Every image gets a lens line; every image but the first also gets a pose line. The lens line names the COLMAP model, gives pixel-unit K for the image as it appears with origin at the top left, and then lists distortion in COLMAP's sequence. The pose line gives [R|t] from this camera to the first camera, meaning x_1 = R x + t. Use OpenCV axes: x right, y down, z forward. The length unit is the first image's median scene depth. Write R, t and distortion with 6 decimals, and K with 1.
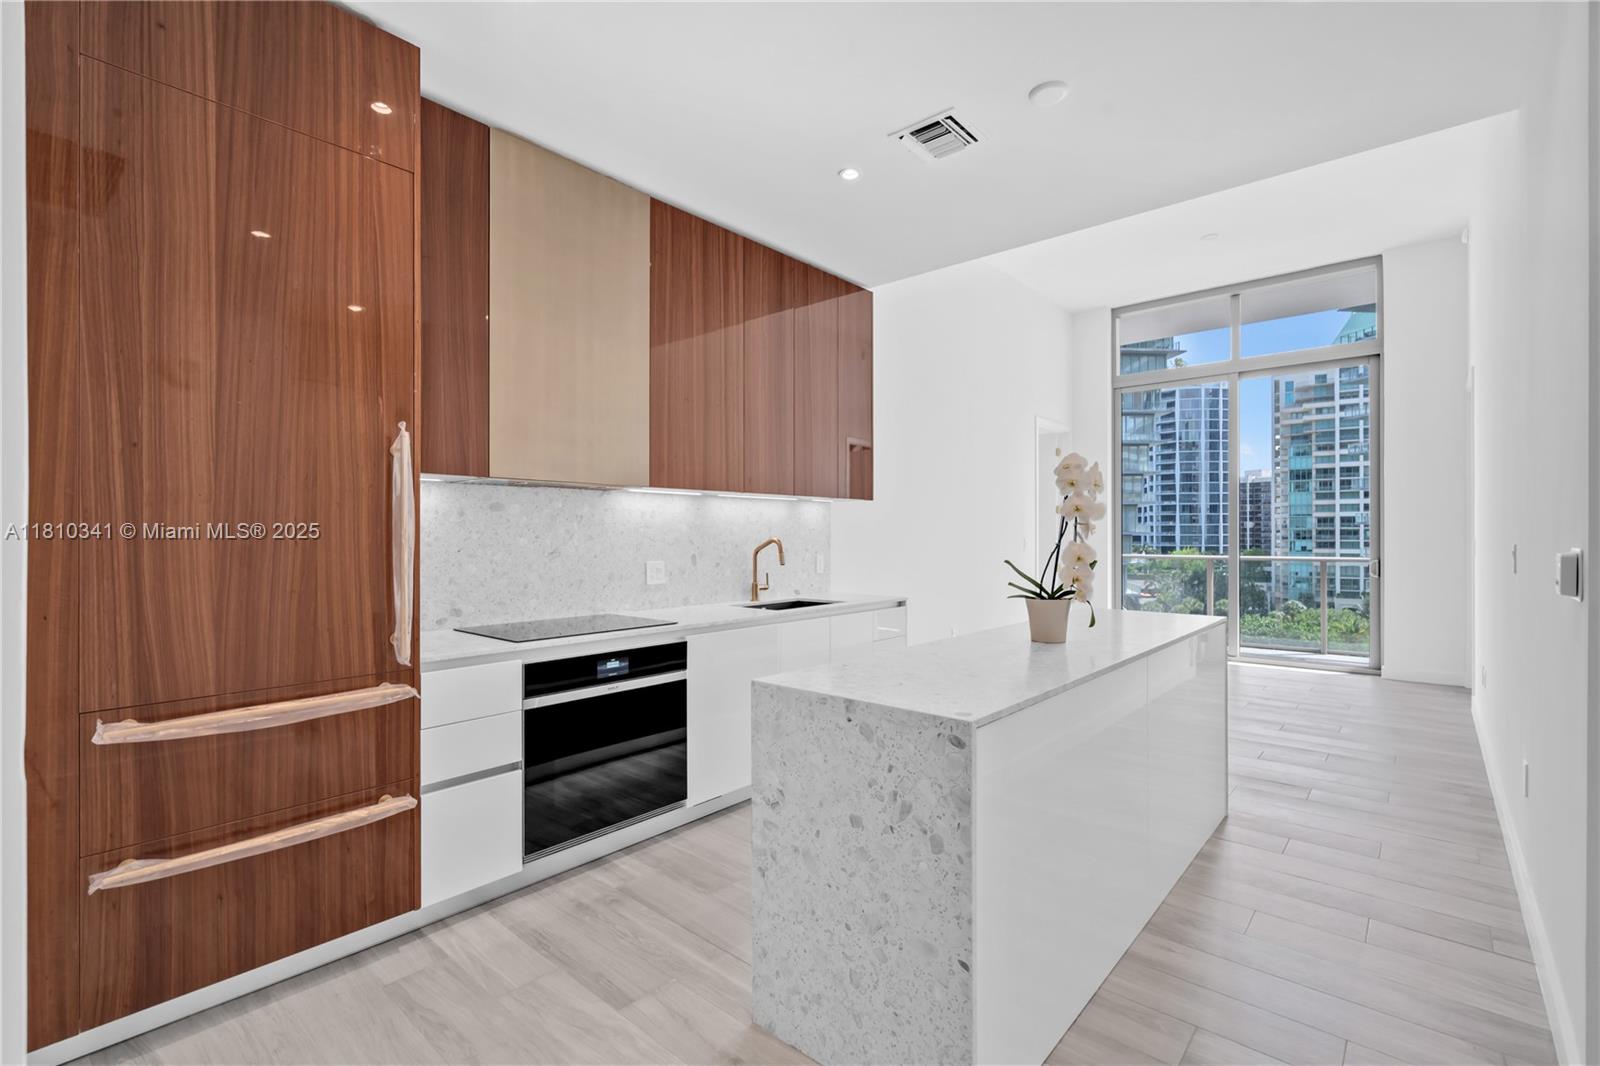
lens RADIAL K [[730.6, 0, 801.1], [0, 730.6, 532.3], [0, 0, 1]] dist [-0.006182, 0.002268]
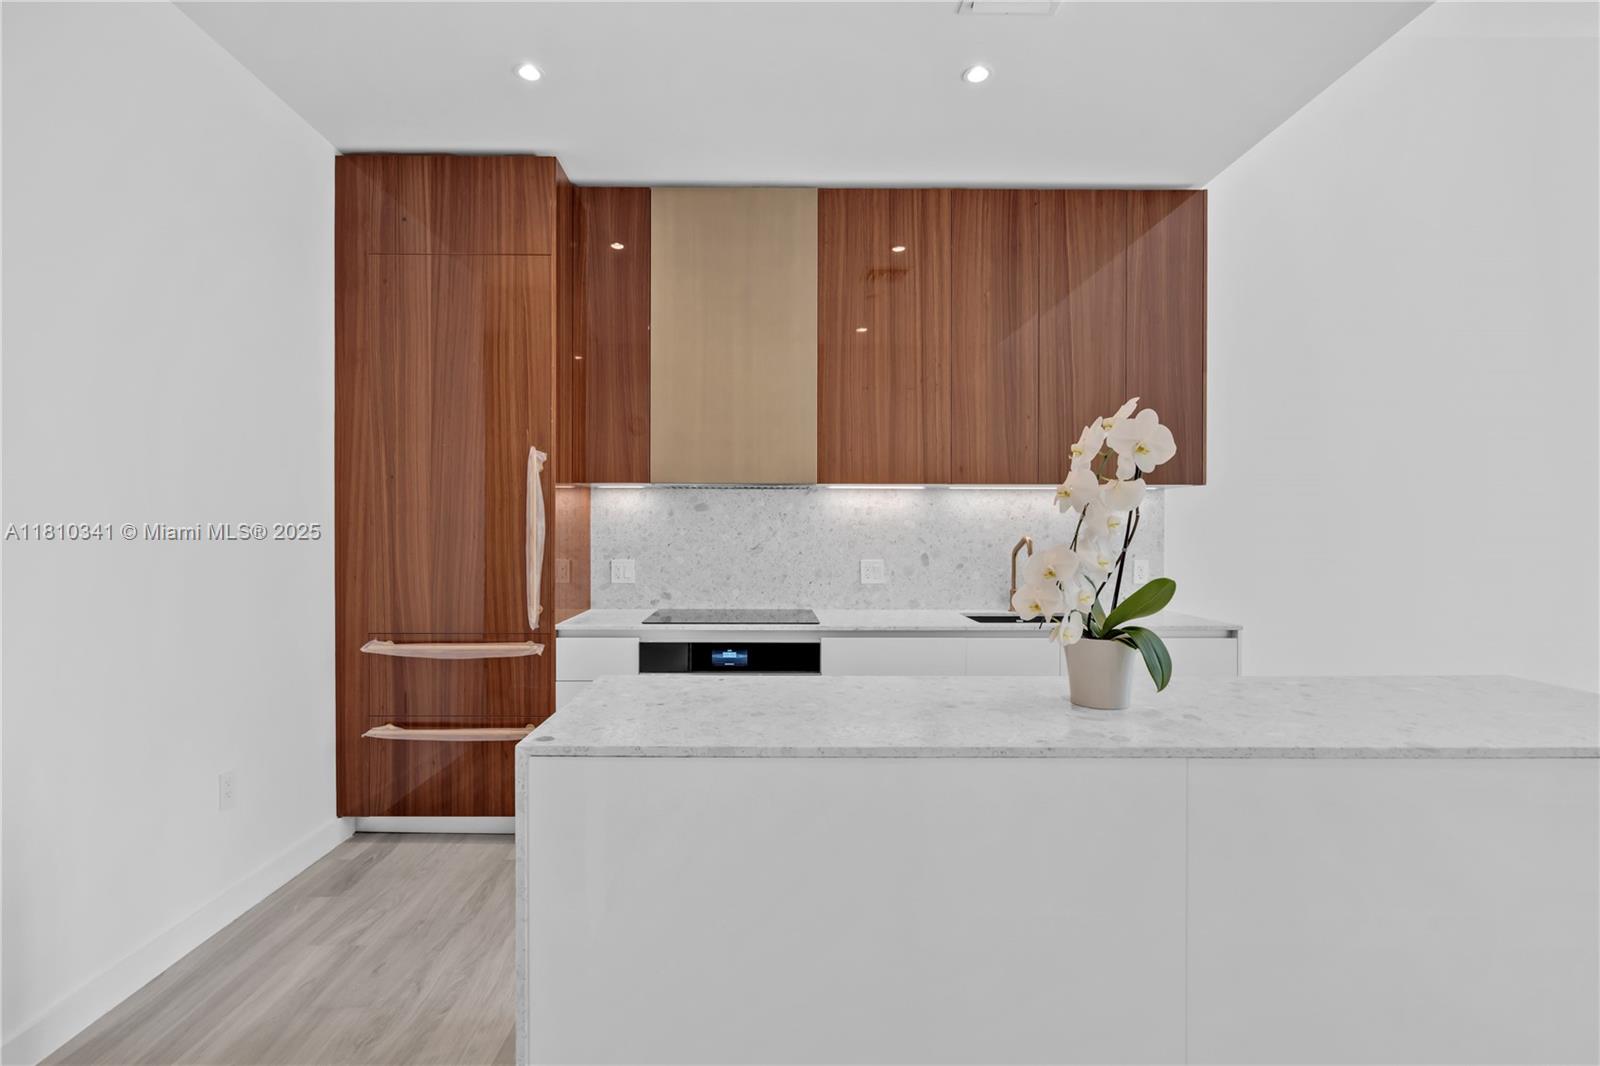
lens RADIAL K [[730.6, 0, 761.9], [0, 730.6, 533.4], [0, 0, 1]] dist [-0.006182, 0.002268]
pose [[0.653672, 0.005777, -0.756756, 0.435008], [-0.000645, 0.999975, 0.007077, -0.001549], [0.756778, -0.004138, 0.653659, 0.262931]]
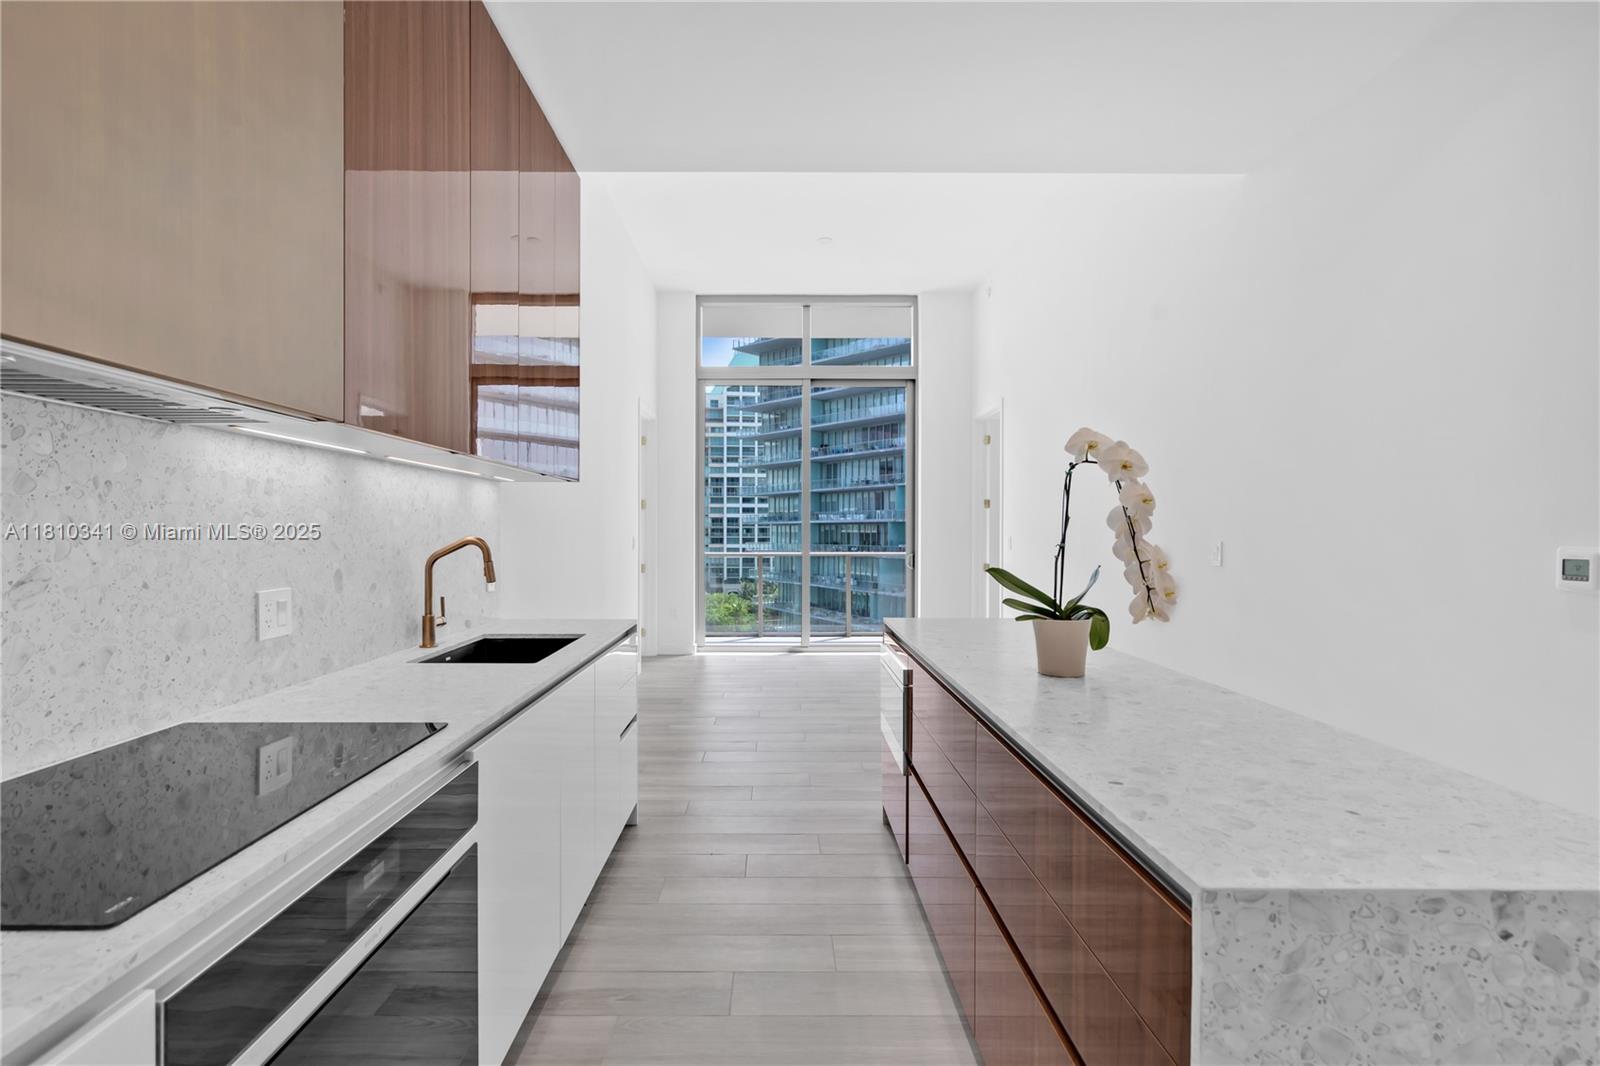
lens RADIAL K [[730.6, 0, 781.7], [0, 730.6, 538.7], [0, 0, 1]] dist [-0.006182, 0.002268]
pose [[0.747409, -0.003370, 0.664356, -0.267159], [-0.005469, 0.999922, 0.011225, 0.001397], [-0.664342, -0.012023, 0.747332, 0.442446]]
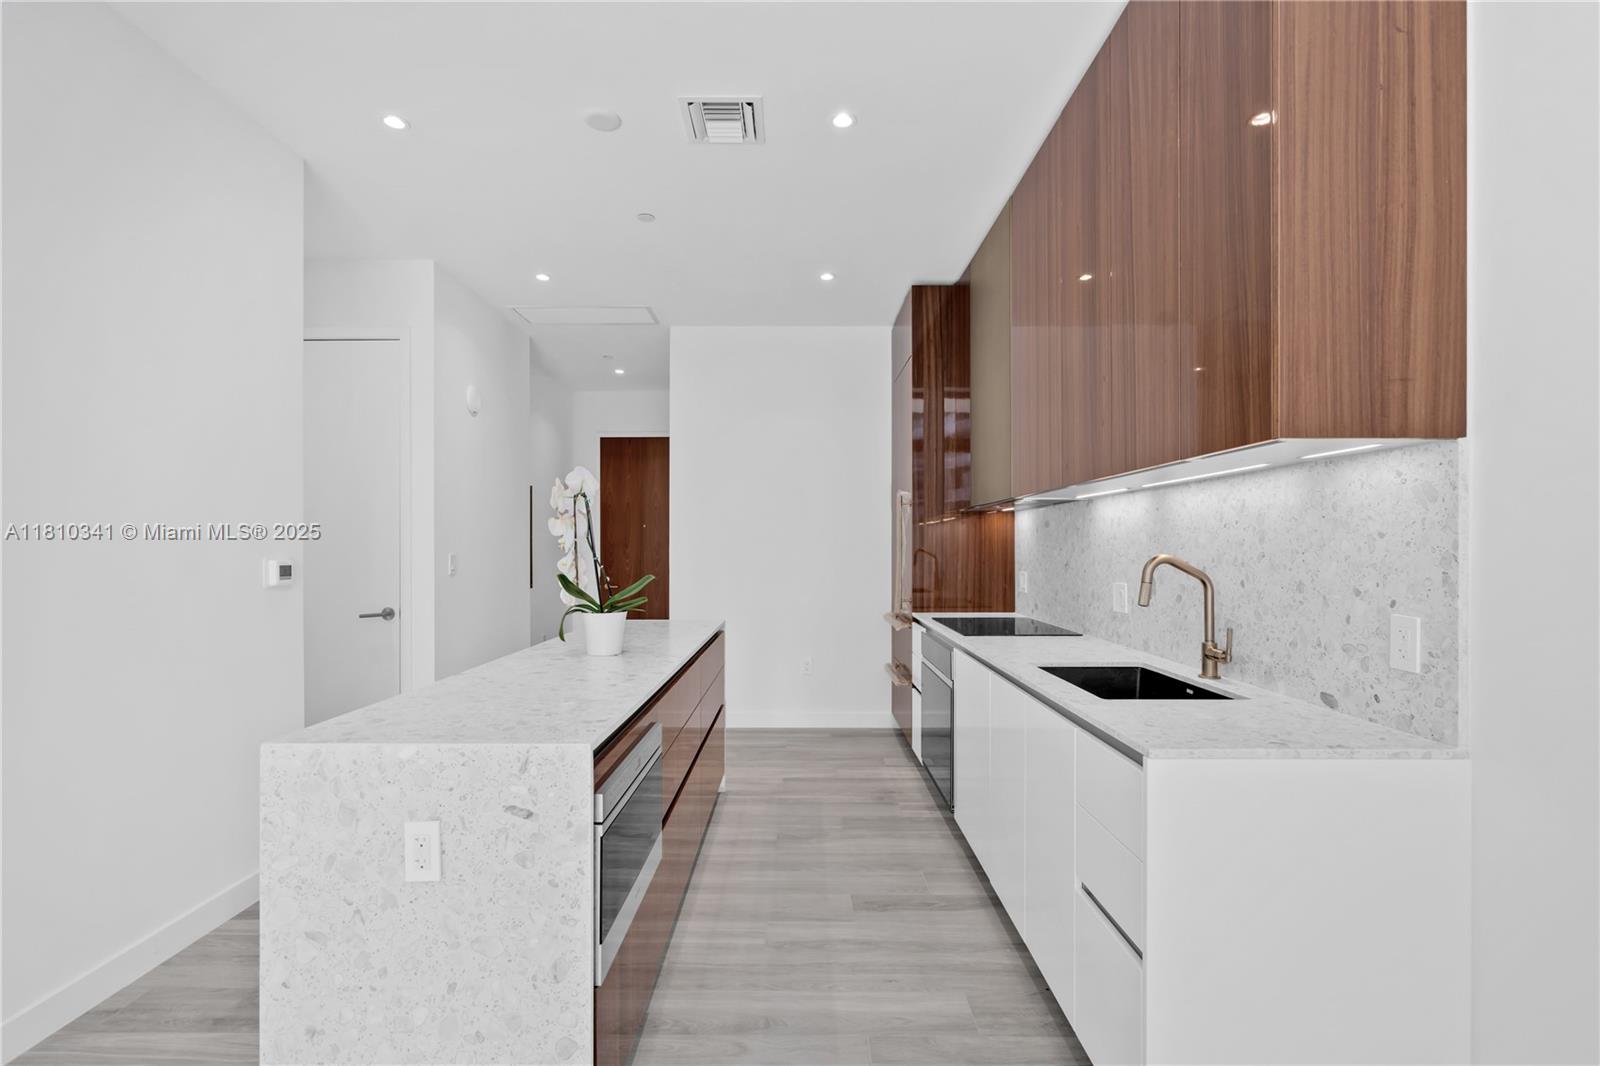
lens RADIAL K [[730.6, 0, 790.0], [0, 730.6, 548.8], [0, 0, 1]] dist [-0.006182, 0.002268]
pose [[-0.762461, 0.007895, -0.646986, 0.562036], [0.006292, 0.999969, 0.004787, -0.001117], [0.647003, -0.000421, -0.762487, 1.364040]]
